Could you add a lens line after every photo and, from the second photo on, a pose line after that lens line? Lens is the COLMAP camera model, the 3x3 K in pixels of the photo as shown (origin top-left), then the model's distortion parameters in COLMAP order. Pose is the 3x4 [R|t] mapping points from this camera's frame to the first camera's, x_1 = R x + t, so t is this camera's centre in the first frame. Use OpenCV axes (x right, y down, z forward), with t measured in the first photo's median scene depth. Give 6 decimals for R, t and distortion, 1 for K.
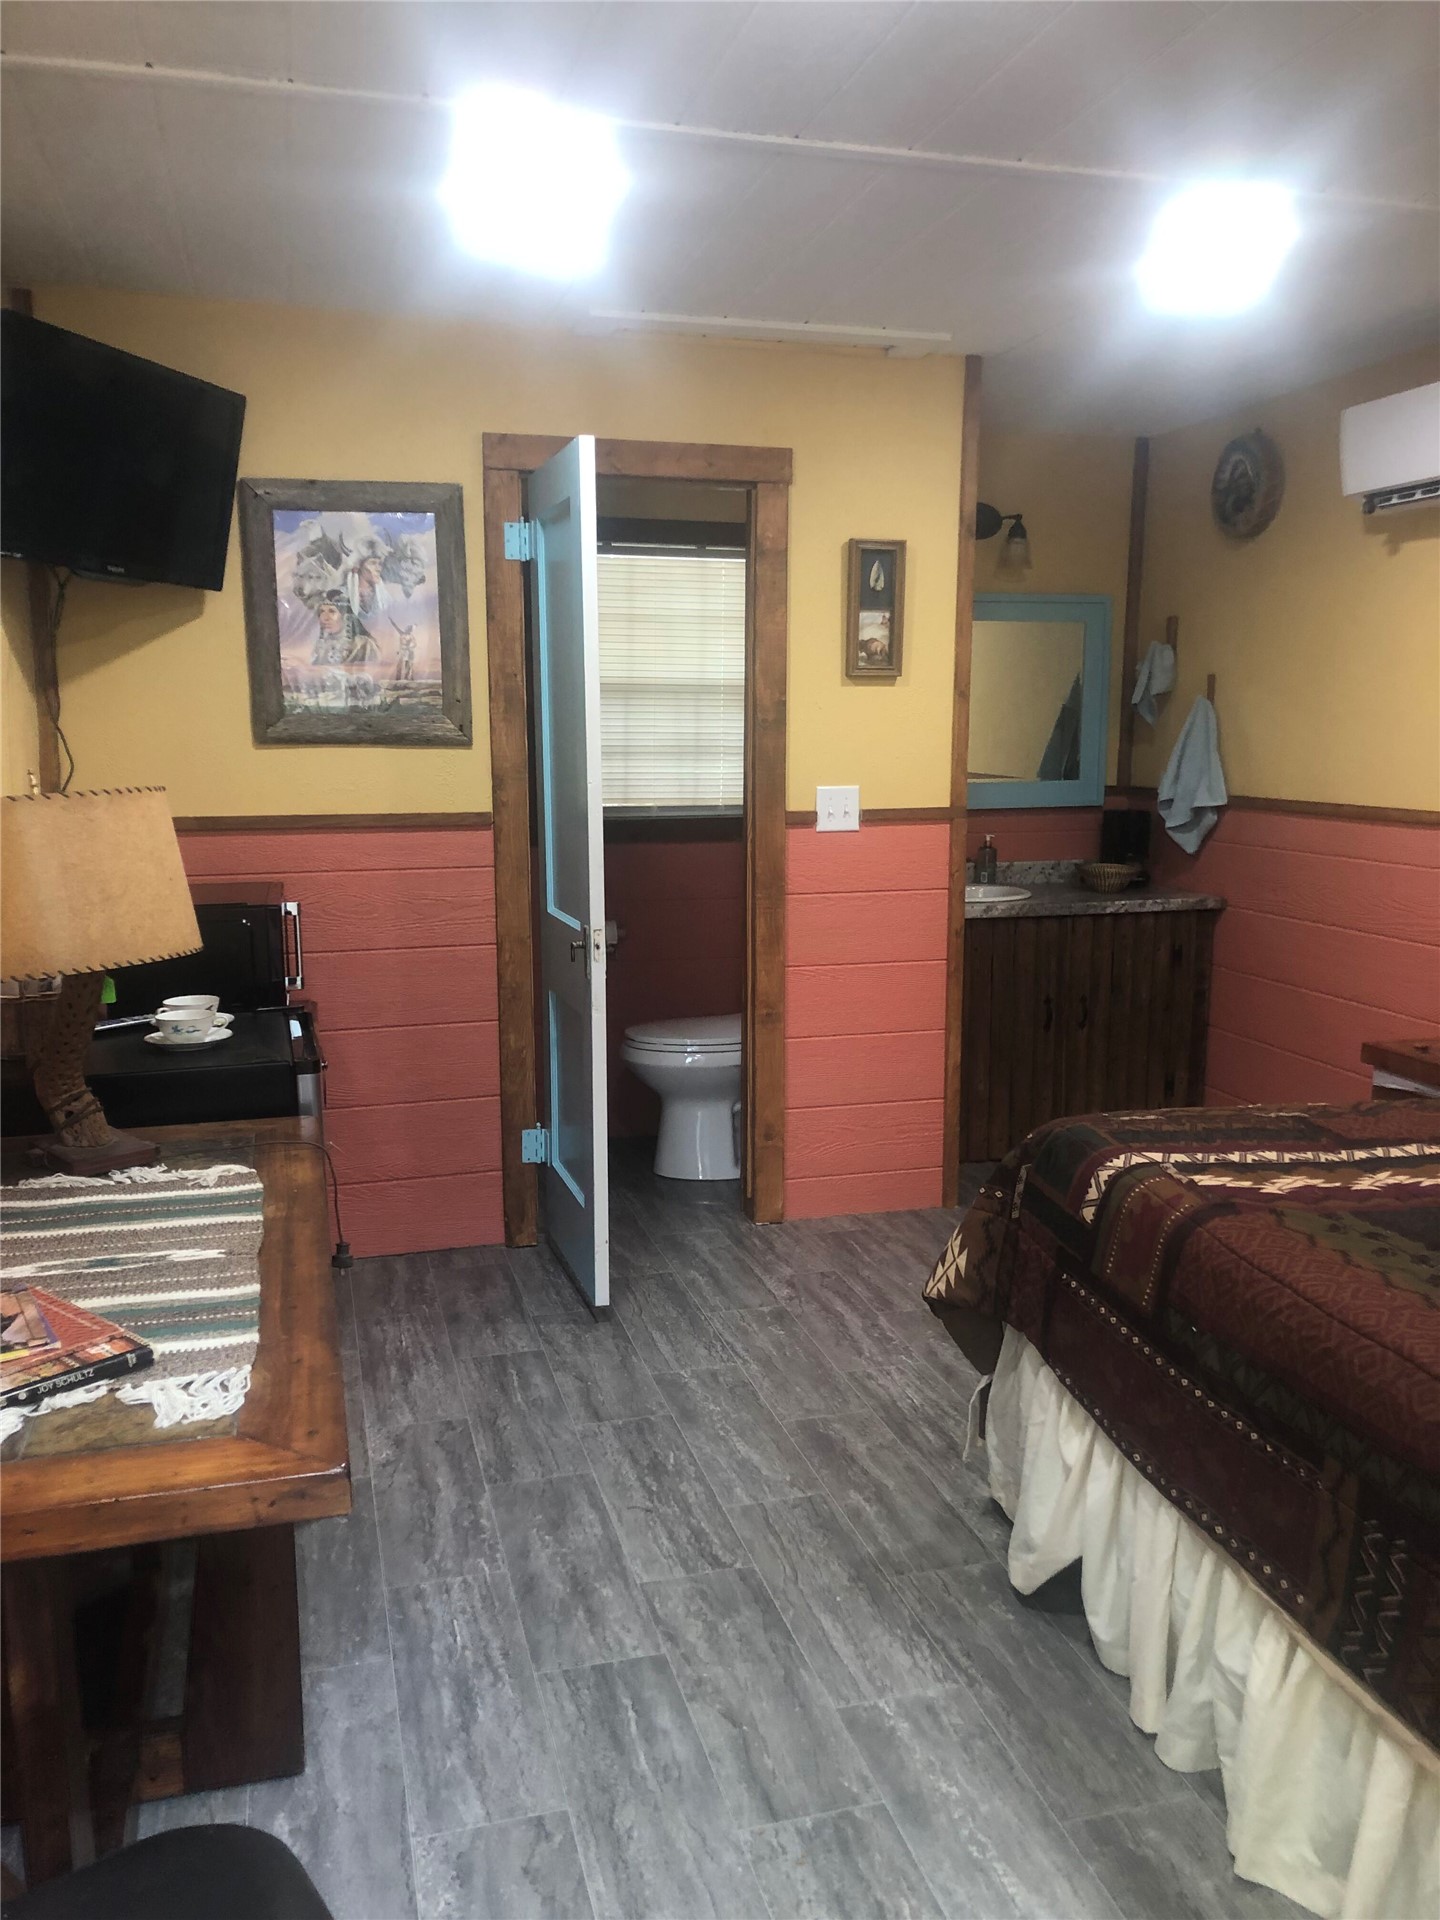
lens RADIAL K [[1571.1, 0, 720.9], [0, 1571.1, 948.2], [0, 0, 1]] dist [0.044210, -0.057078]
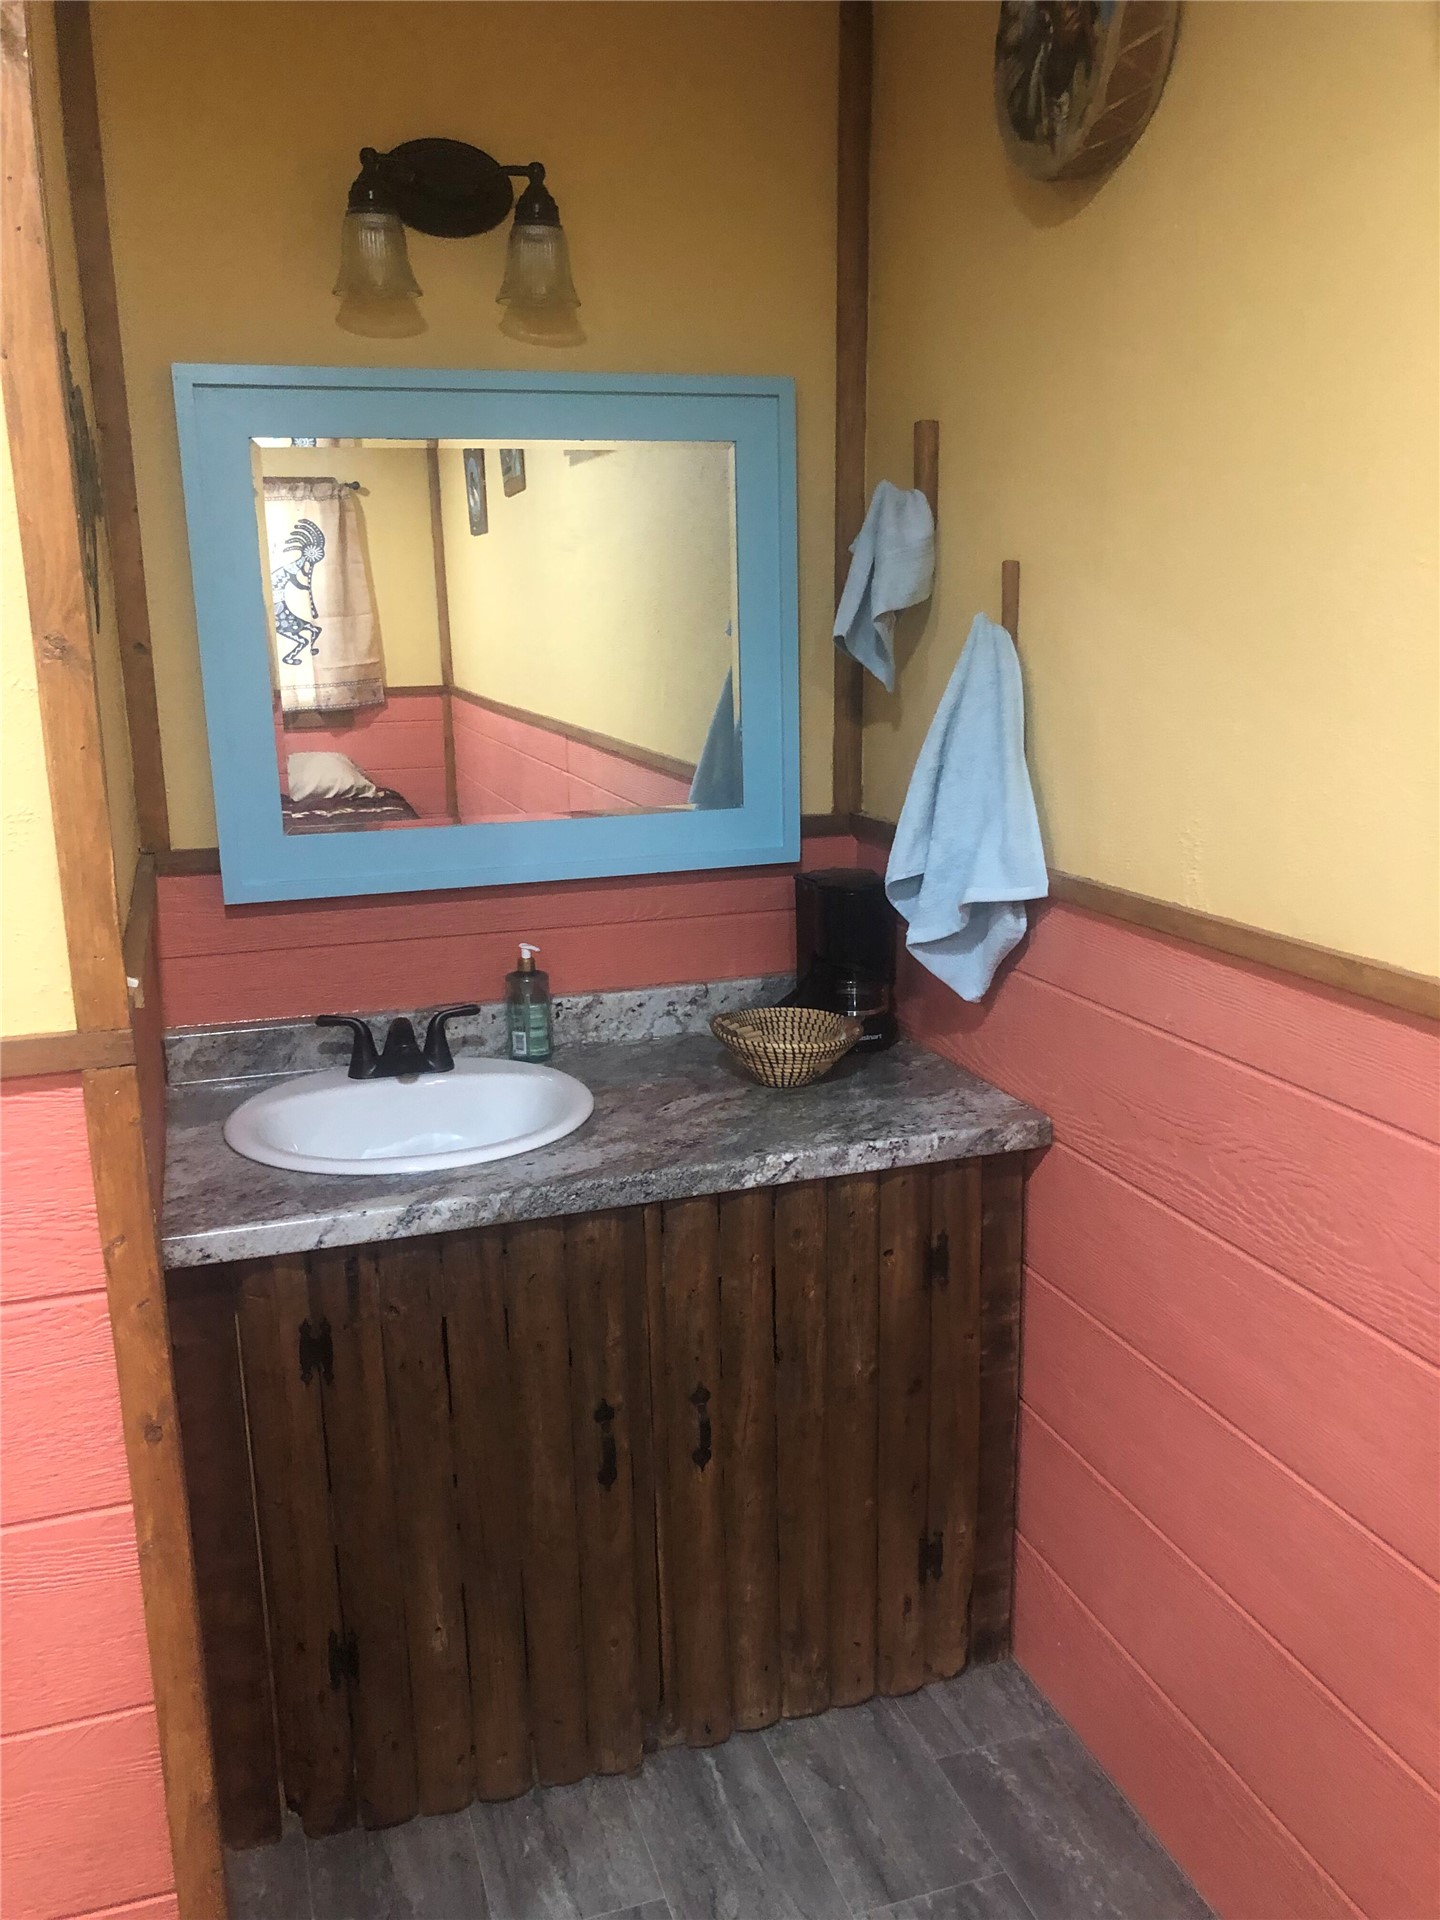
lens RADIAL K [[1571.1, 0, 713.2], [0, 1571.1, 970.7], [0, 0, 1]] dist [0.044210, -0.057078]
pose [[0.998626, -0.032723, 0.040938, 0.218130], [0.029371, 0.996366, 0.079956, -0.105518], [-0.043405, -0.078643, 0.995957, 0.603583]]
